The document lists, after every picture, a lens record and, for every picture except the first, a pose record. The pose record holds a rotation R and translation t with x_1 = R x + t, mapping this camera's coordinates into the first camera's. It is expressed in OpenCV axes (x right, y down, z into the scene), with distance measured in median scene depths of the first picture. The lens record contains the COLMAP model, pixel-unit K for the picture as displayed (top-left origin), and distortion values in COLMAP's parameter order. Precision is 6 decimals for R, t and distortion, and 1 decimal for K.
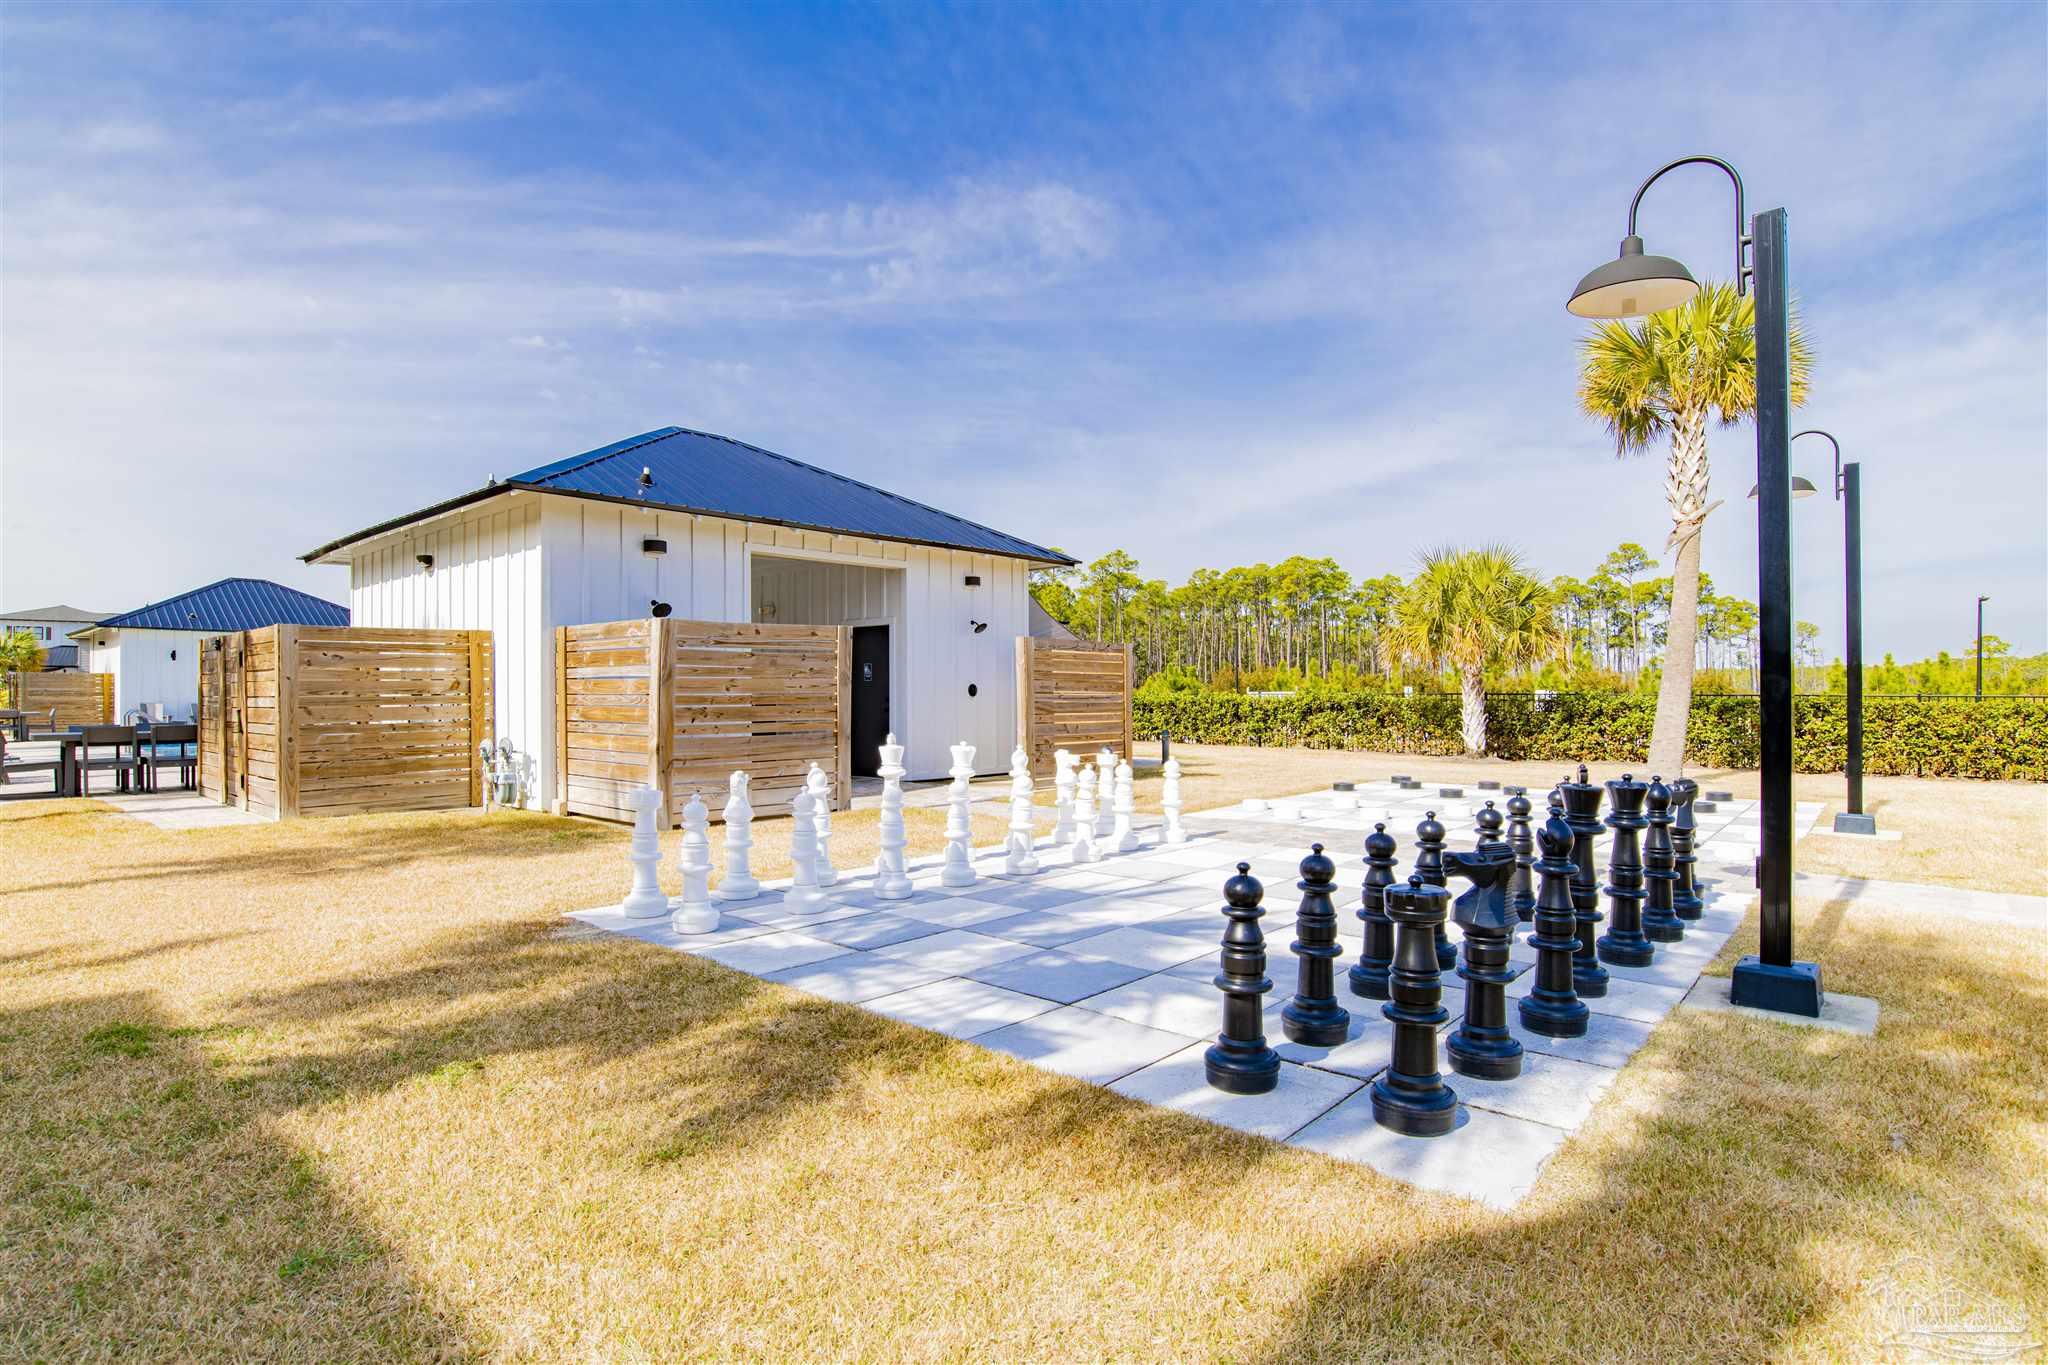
lens RADIAL K [[1062.4, 0, 1021.2], [0, 1062.4, 674.4], [0, 0, 1]] dist [-0.026769, -0.000749]
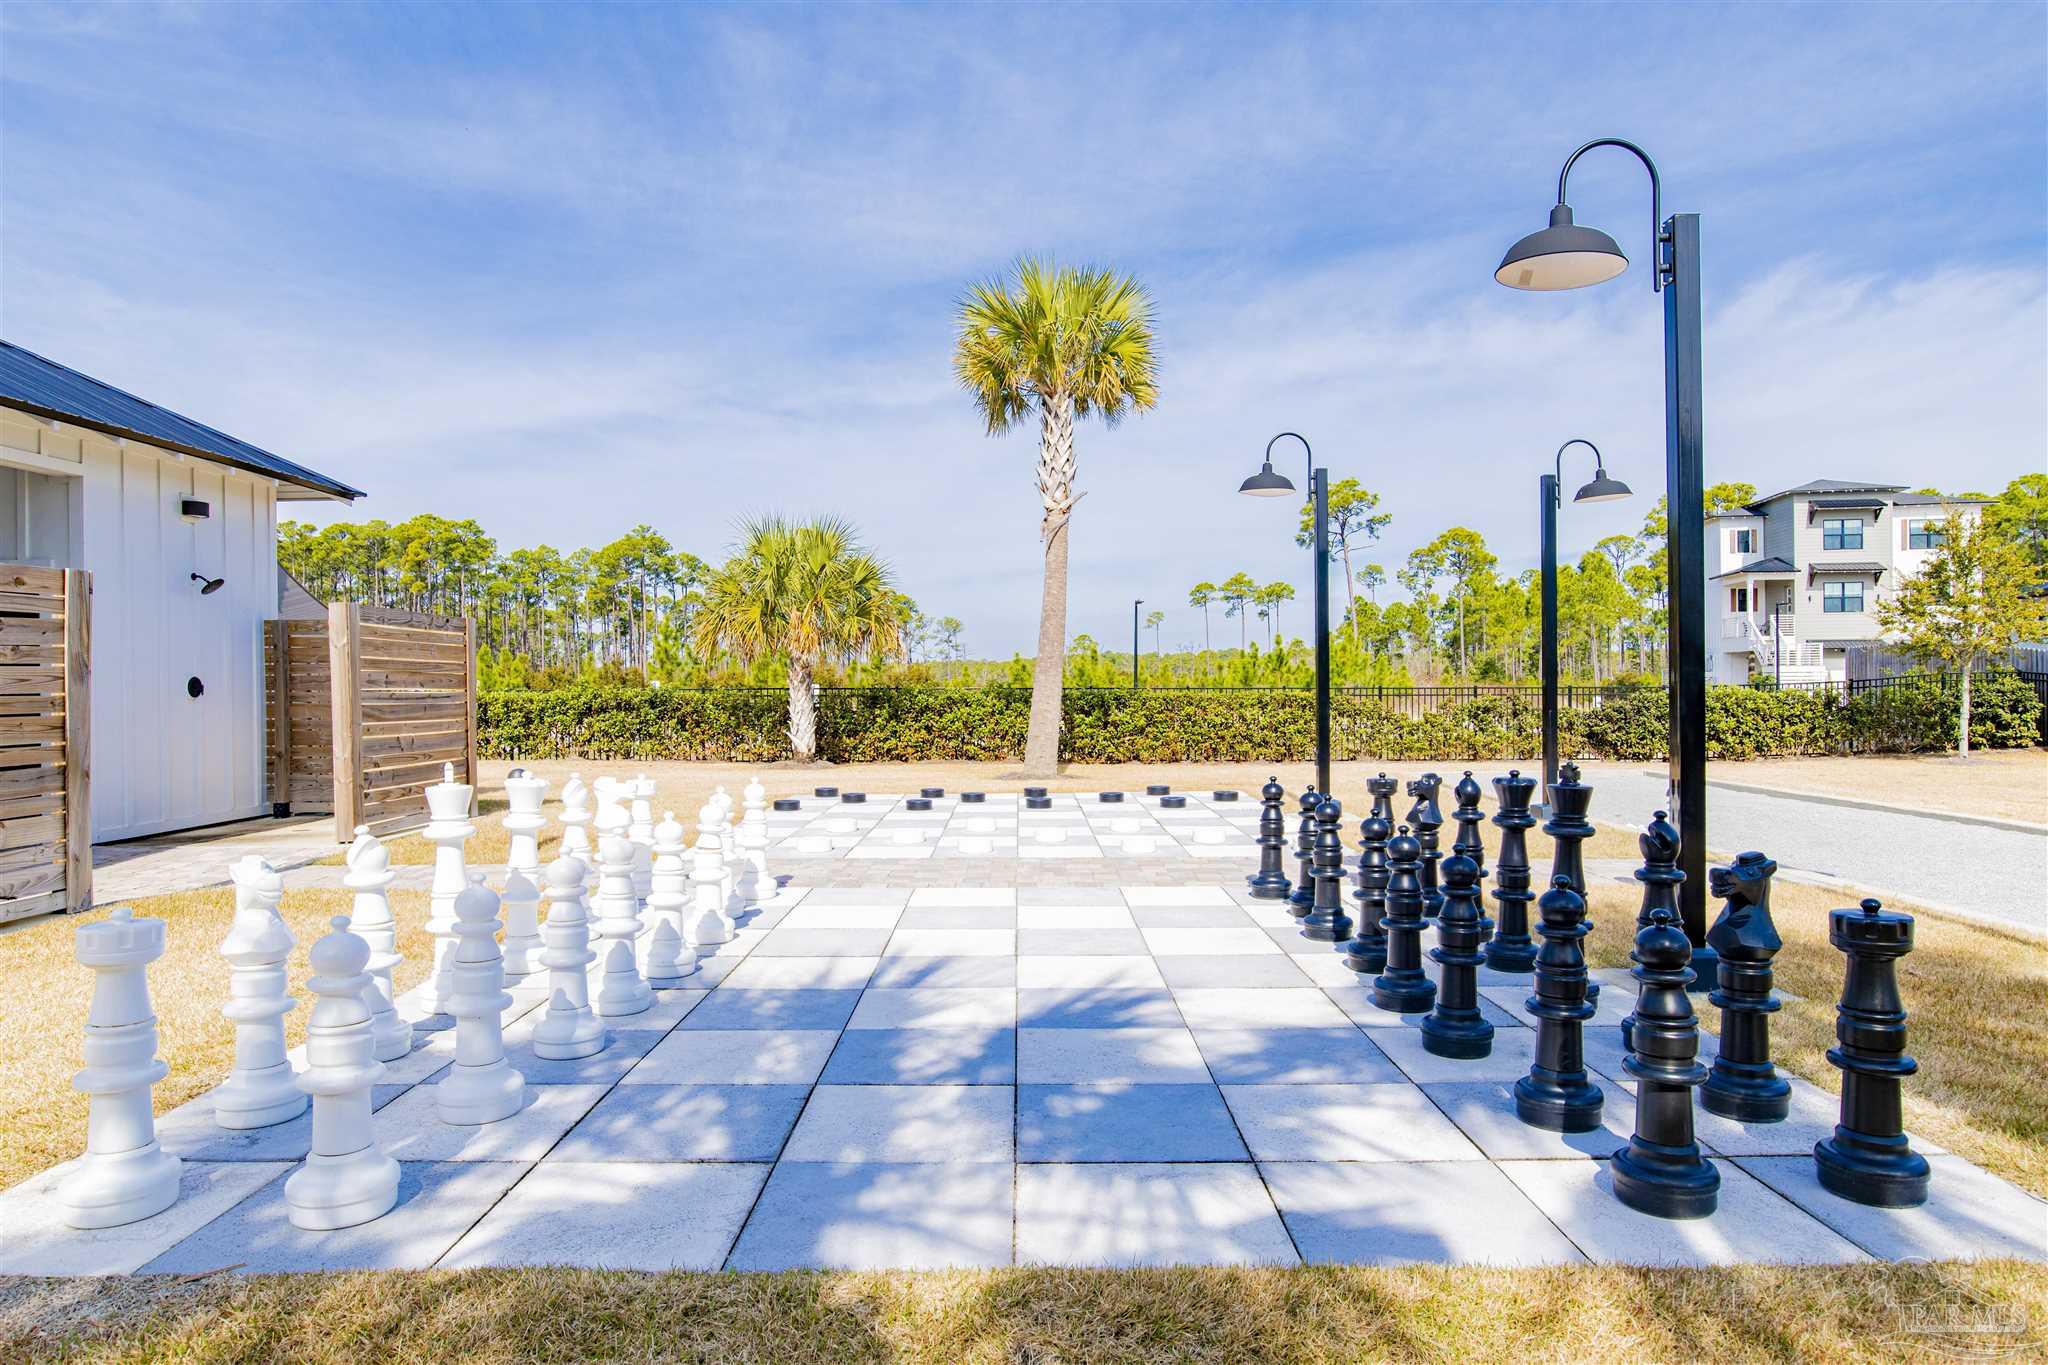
lens RADIAL K [[1255.3, 0, 1022.7], [0, 1255.3, 687.0], [0, 0, 1]] dist [-0.028746, 0.005233]
pose [[0.743350, -0.005684, 0.668879, -0.168843], [-0.005026, 0.999888, 0.014082, 0.002329], [-0.668884, -0.013830, 0.743238, 0.154366]]
